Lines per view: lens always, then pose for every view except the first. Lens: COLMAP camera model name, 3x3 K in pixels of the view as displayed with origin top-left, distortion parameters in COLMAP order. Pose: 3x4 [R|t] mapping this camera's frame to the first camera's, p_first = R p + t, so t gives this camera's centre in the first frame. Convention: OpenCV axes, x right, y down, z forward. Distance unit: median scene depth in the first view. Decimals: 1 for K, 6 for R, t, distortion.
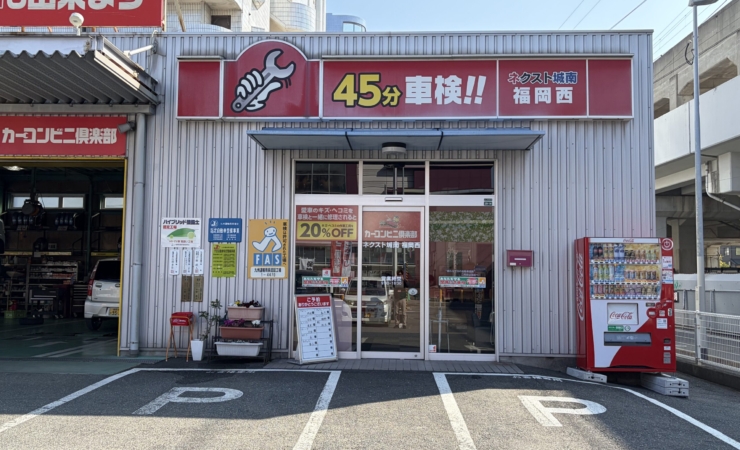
lens RADIAL K [[689.5, 0, 350.5], [0, 689.5, 221.5], [0, 0, 1]] dist [0.053132, 0.000000]
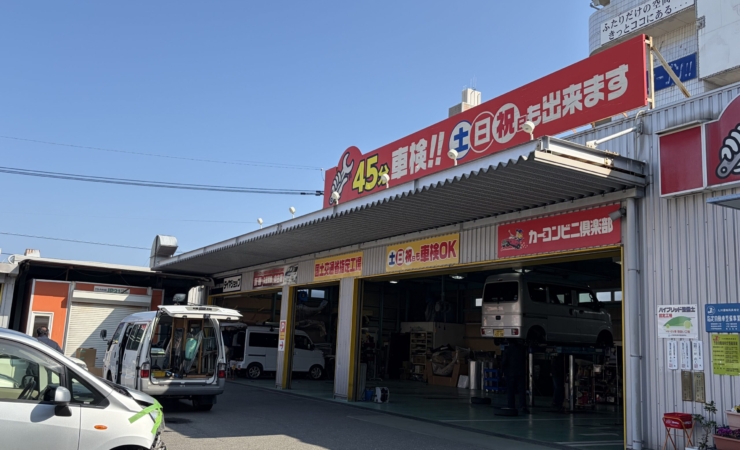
lens RADIAL K [[689.5, 0, 367.0], [0, 689.5, 228.4], [0, 0, 1]] dist [0.053132, 0.000000]
pose [[0.563015, -0.128079, -0.816462, 0.283319], [0.029090, 0.990377, -0.135302, 0.007063], [0.825934, 0.052426, 0.561323, 0.155884]]
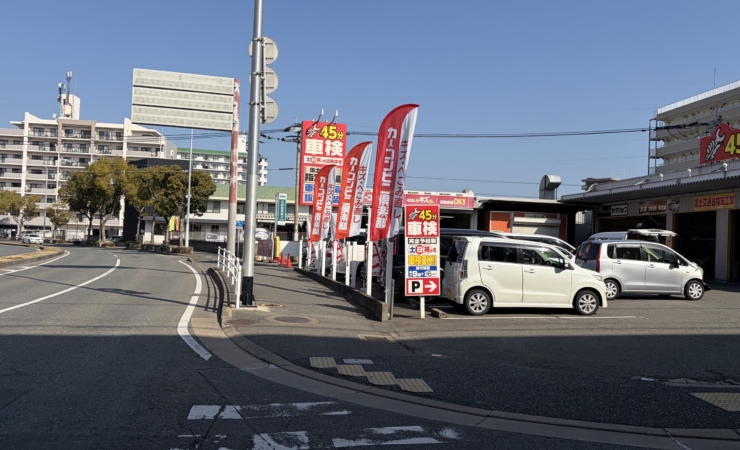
lens RADIAL K [[689.5, 0, 366.1], [0, 689.5, 229.6], [0, 0, 1]] dist [0.053132, 0.000000]
pose [[0.186992, -0.026584, -0.982002, 1.305658], [0.043949, 0.998859, -0.018671, -0.030907], [0.981378, -0.039666, 0.187947, -0.832218]]
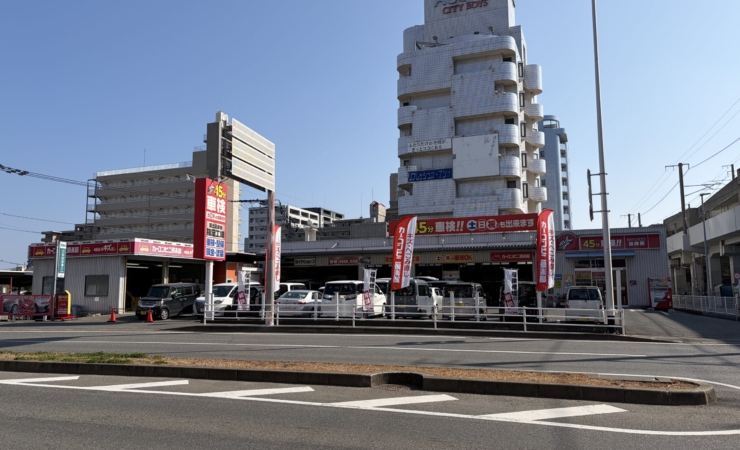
lens RADIAL K [[568.2, 0, 368.6], [0, 568.2, 217.7], [0, 0, 1]] dist [0.036327, 0.000437]
pose [[0.950993, -0.058178, -0.303690, -0.203133], [0.043410, 0.997533, -0.055162, -0.215710], [0.306150, 0.039275, 0.951173, -2.791451]]
